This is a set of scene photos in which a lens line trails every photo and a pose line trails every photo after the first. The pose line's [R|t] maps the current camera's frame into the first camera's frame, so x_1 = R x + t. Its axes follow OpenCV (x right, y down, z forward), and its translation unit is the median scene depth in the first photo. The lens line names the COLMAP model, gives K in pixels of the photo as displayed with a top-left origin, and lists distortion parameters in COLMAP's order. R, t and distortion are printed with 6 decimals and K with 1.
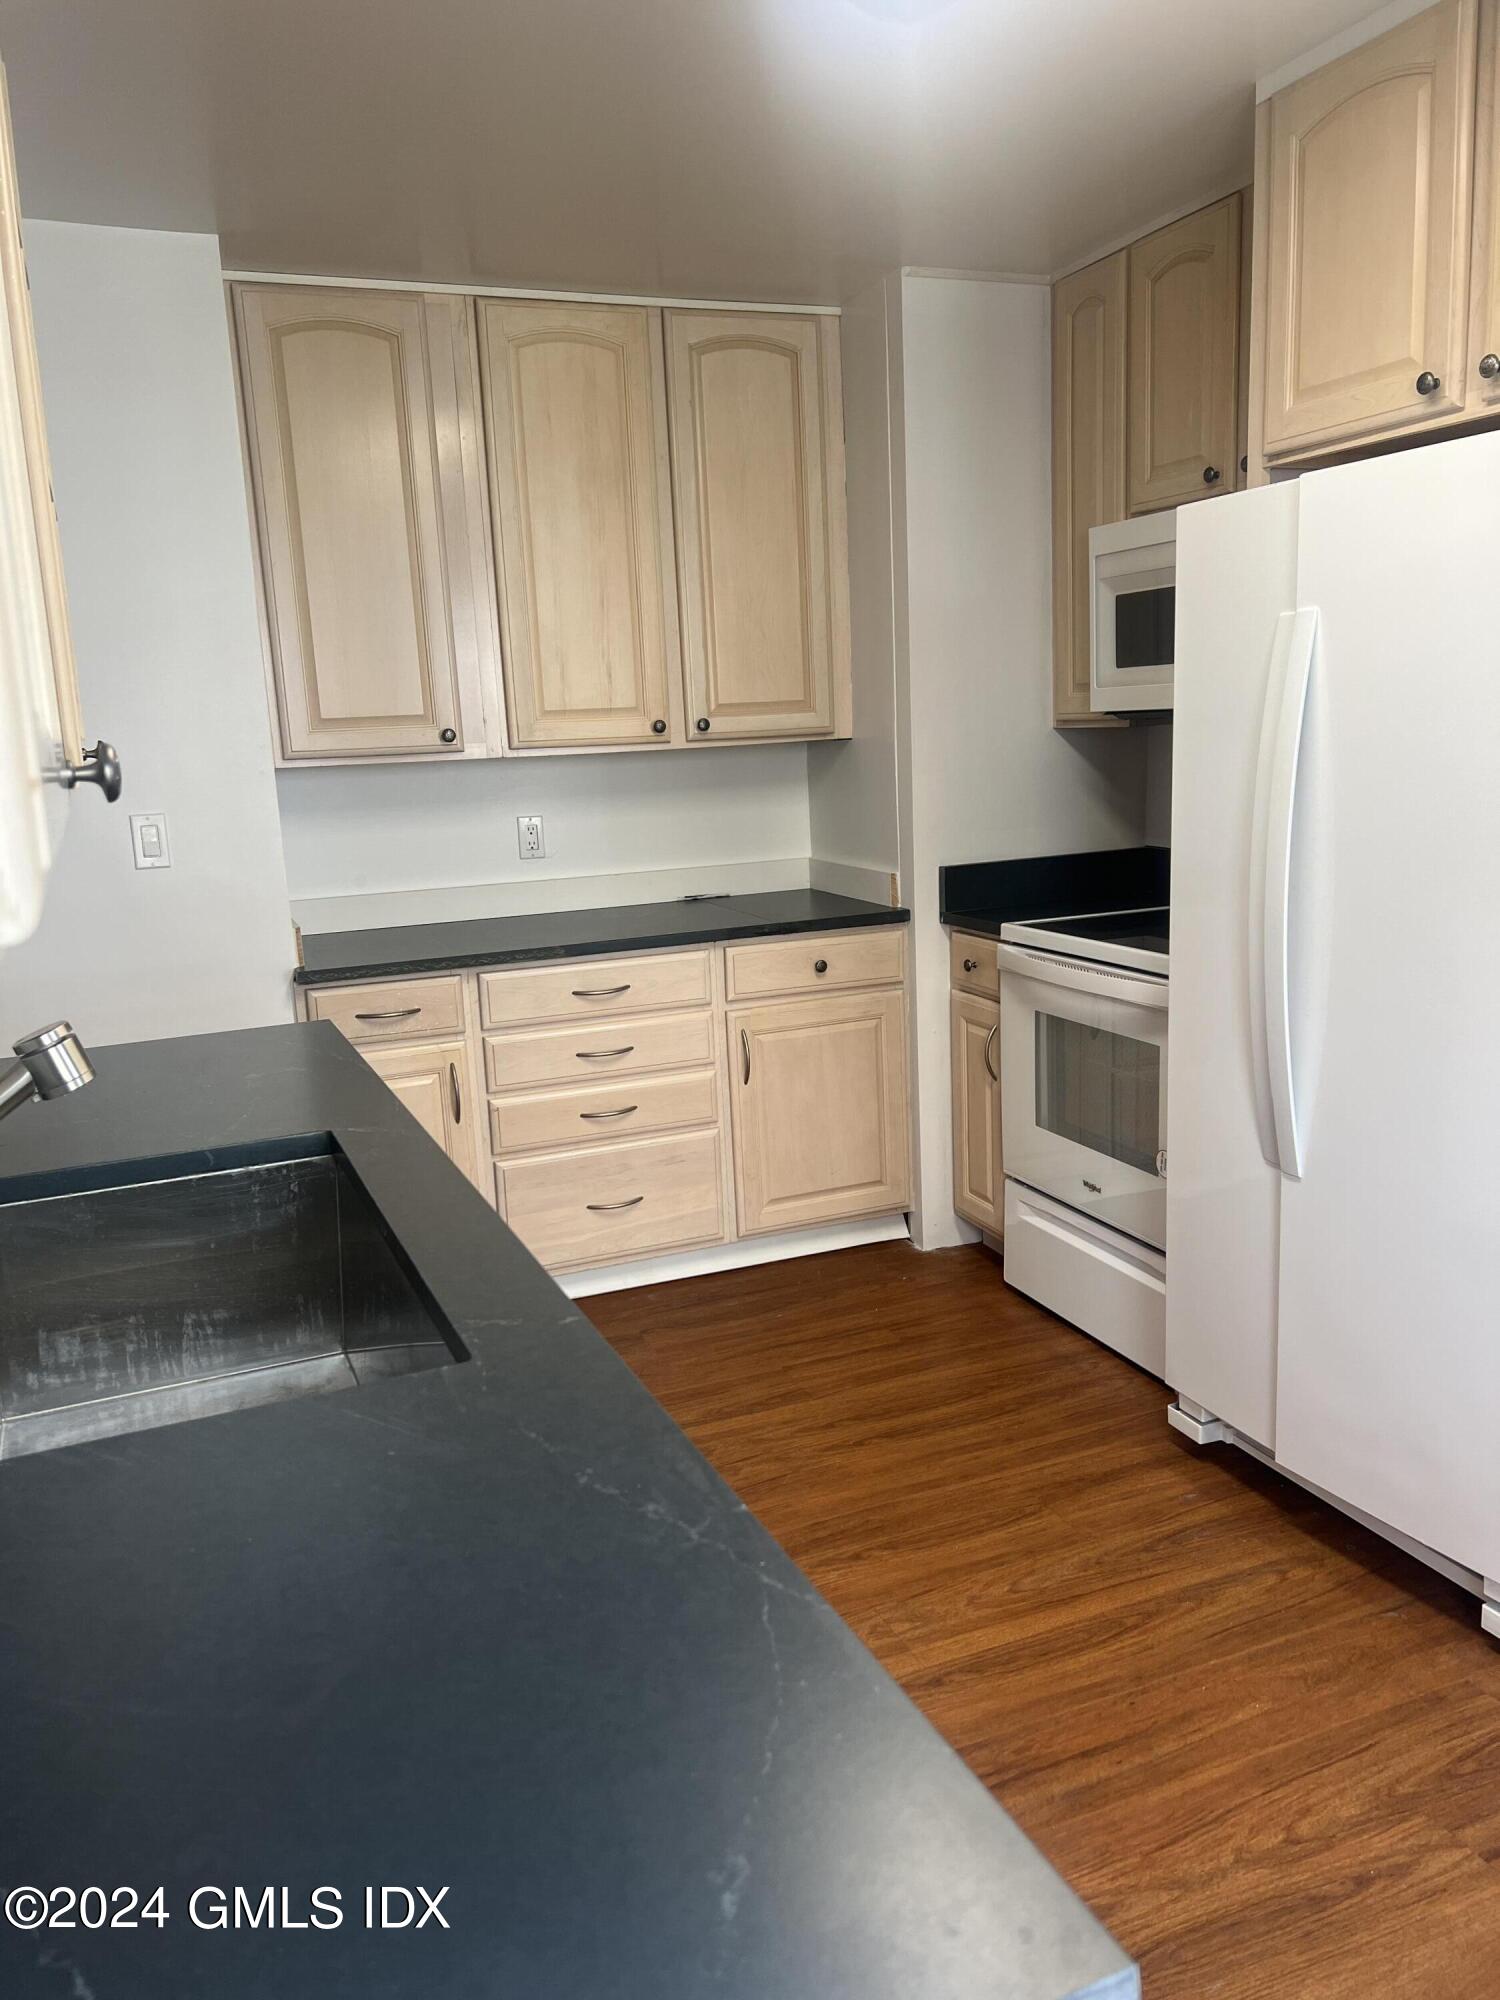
lens RADIAL K [[1498.4, 0, 749.2], [0, 1498.4, 1021.6], [0, 0, 1]] dist [0.043040, -0.035109]
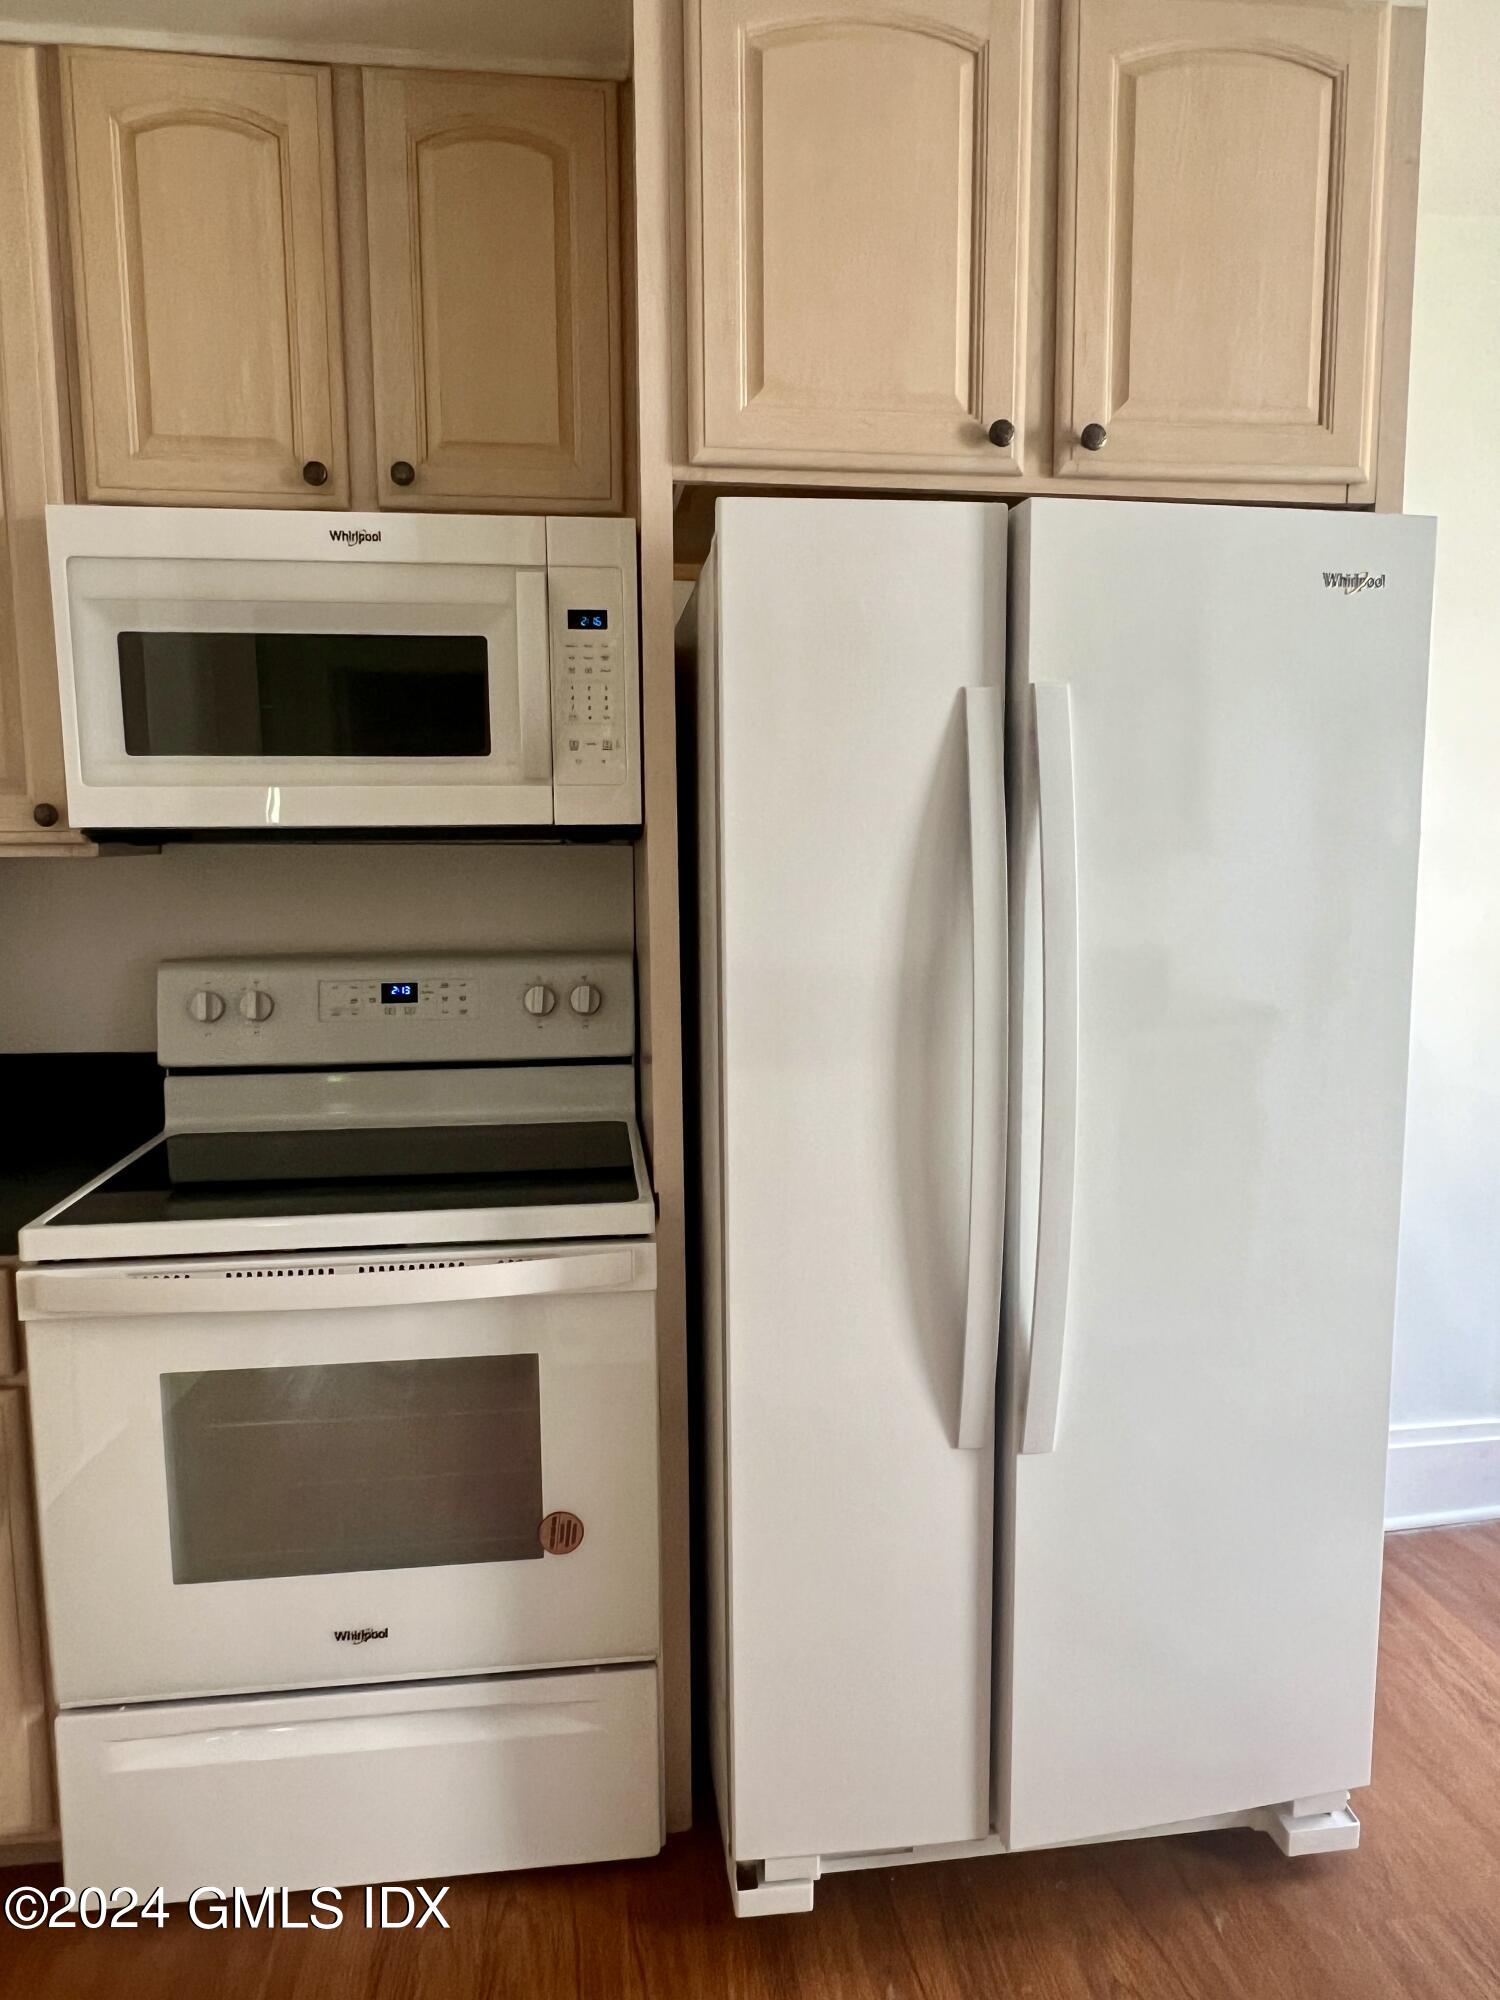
lens RADIAL K [[1302.7, 0, 740.4], [0, 1302.7, 1008.3], [0, 0, 1]] dist [-0.006603, 0.004543]
pose [[0.256883, -0.078347, 0.963261, -0.203528], [0.187228, 0.981860, 0.029929, -0.118474], [-0.948133, 0.172661, 0.266892, 0.712993]]
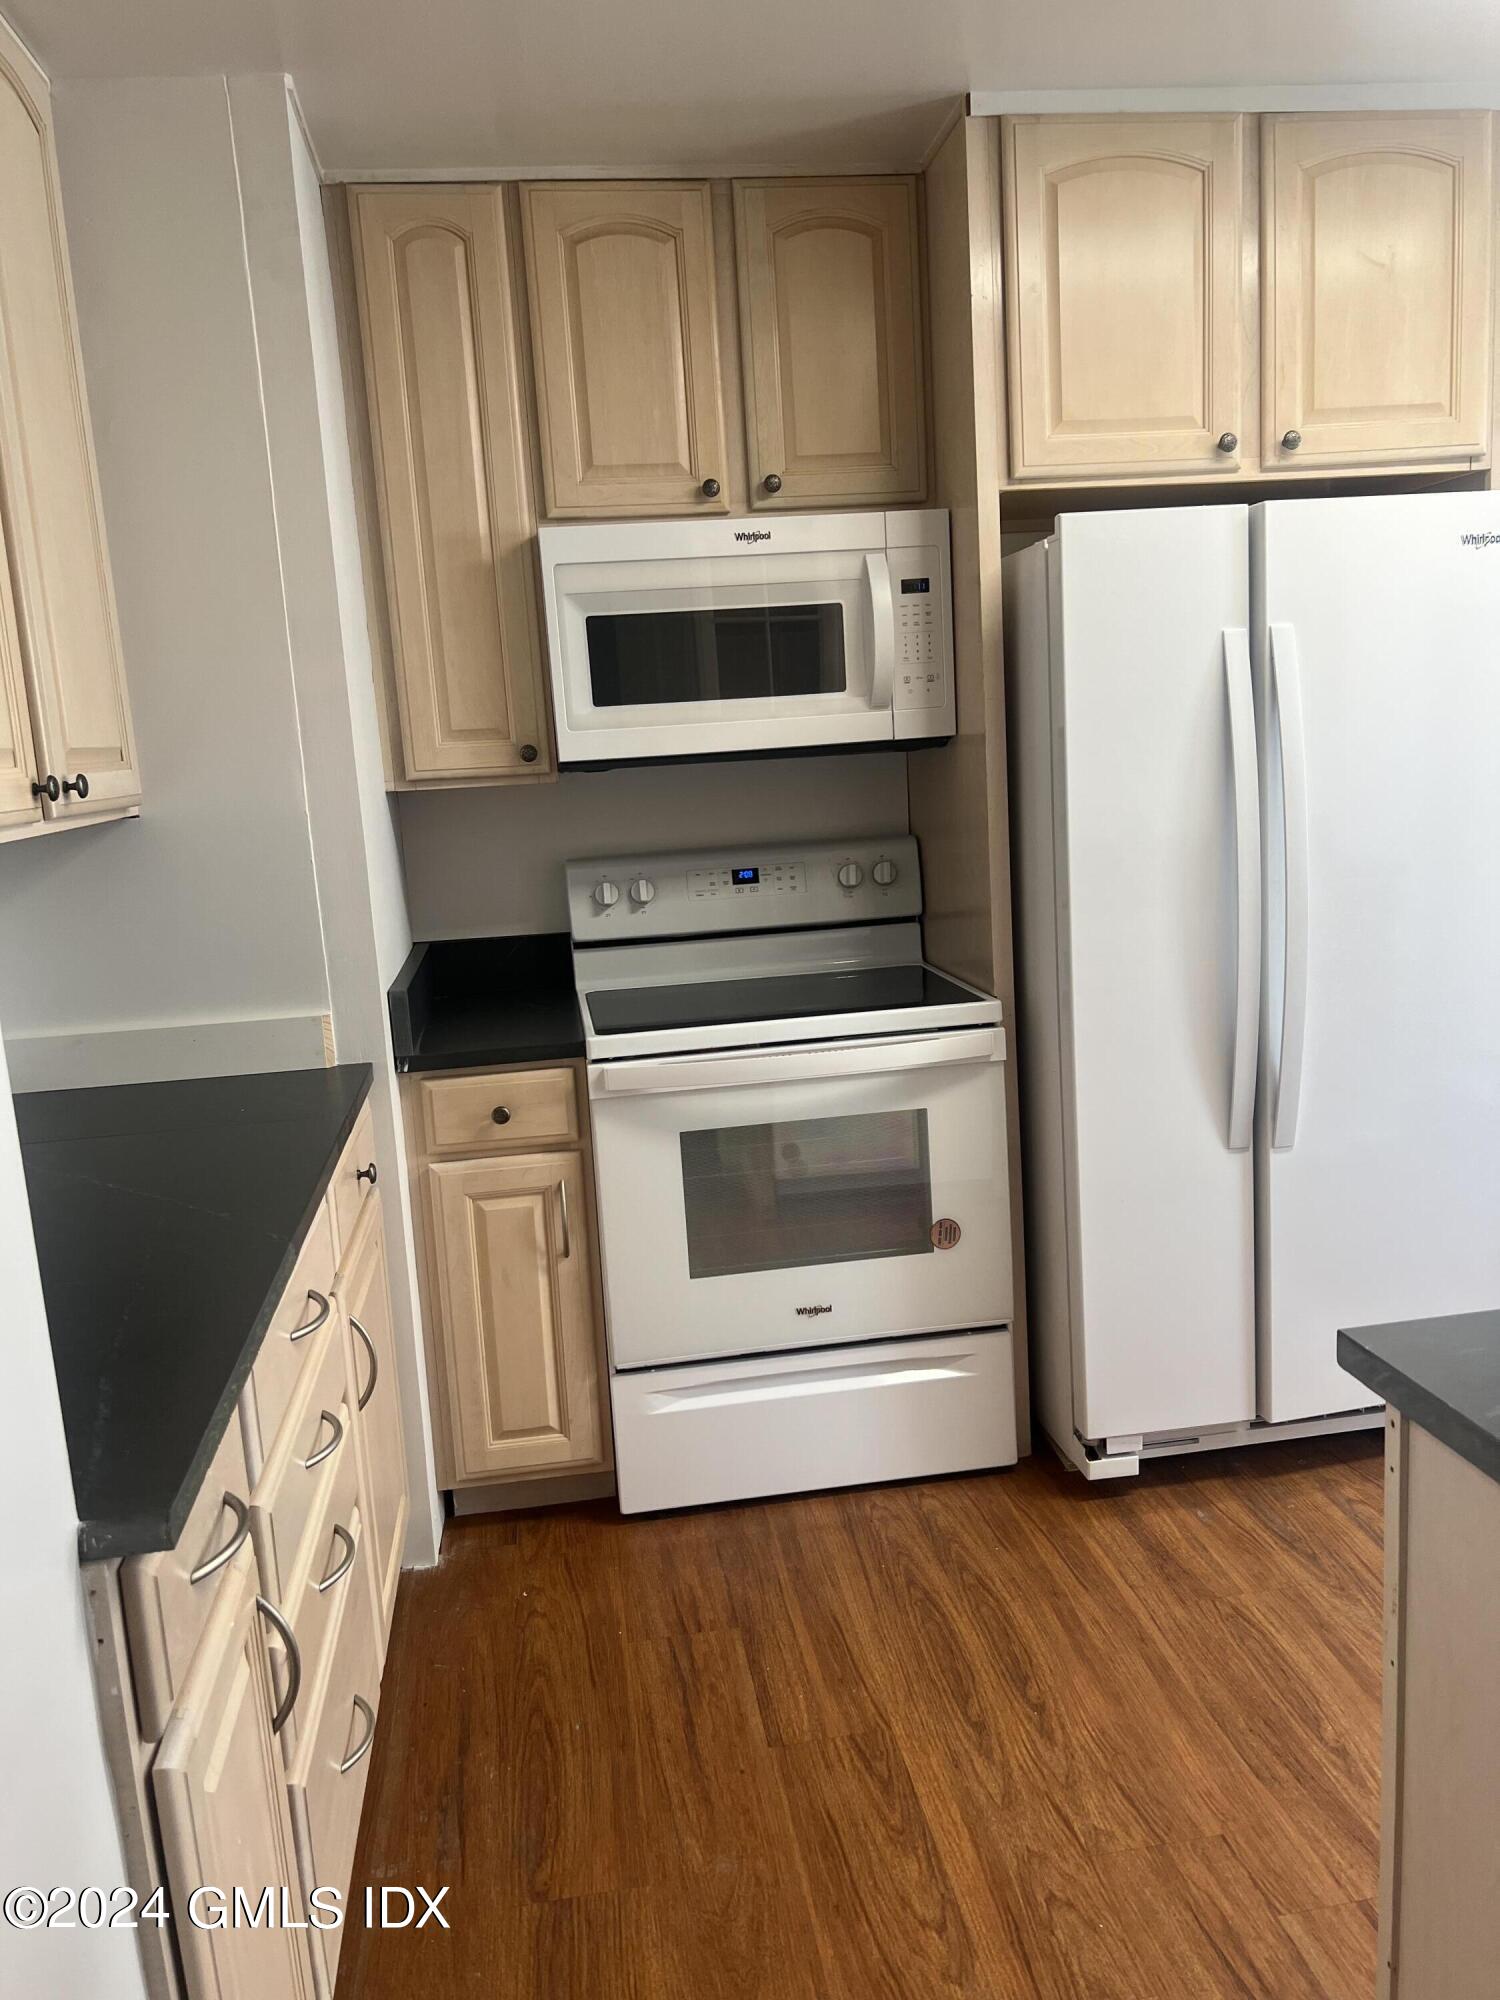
lens RADIAL K [[1498.4, 0, 755.3], [0, 1498.4, 1016.0], [0, 0, 1]] dist [0.043040, -0.035109]
pose [[0.238727, -0.144095, 0.960336, -0.576718], [0.244592, 0.965969, 0.084138, -0.131155], [-0.939779, 0.214805, 0.265847, 0.803037]]
